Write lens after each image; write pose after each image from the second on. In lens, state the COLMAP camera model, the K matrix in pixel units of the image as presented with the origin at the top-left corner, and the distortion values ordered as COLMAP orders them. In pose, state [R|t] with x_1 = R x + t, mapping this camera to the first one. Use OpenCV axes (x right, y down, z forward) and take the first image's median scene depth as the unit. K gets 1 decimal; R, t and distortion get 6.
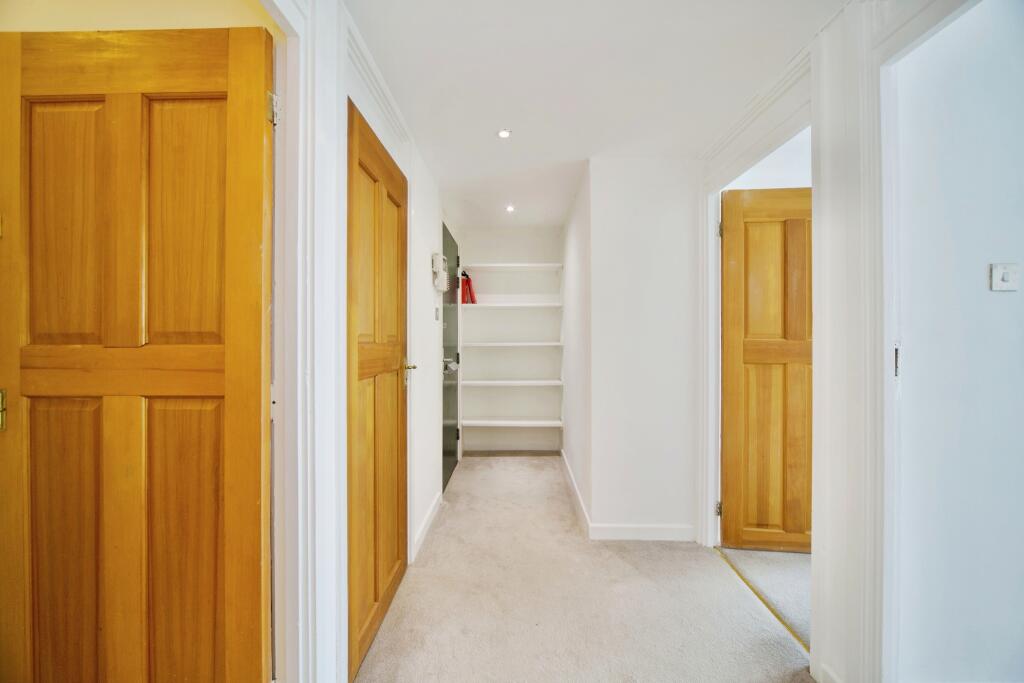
lens RADIAL K [[385.0, 0, 507.7], [0, 385.0, 339.2], [0, 0, 1]] dist [0.000566, -0.000705]
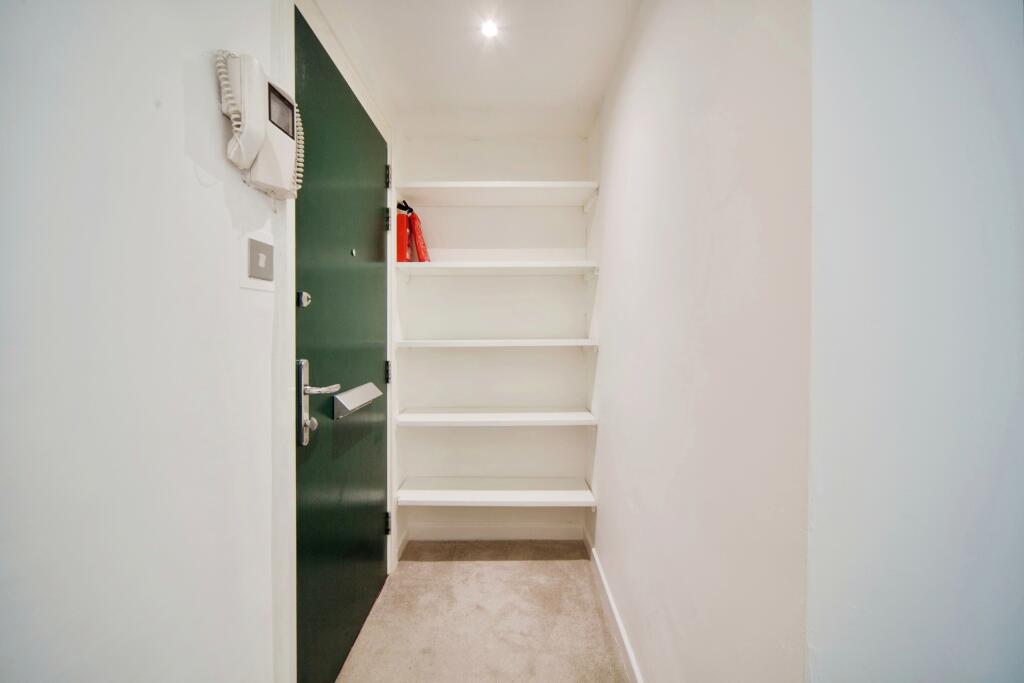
lens RADIAL K [[413.4, 0, 512.4], [0, 413.4, 340.6], [0, 0, 1]] dist [-0.000379, -0.000002]
pose [[0.999529, 0.002699, 0.030566, 0.016246], [-0.003537, 0.999619, 0.027379, -0.005369], [-0.030480, -0.027475, 0.999158, 0.458167]]
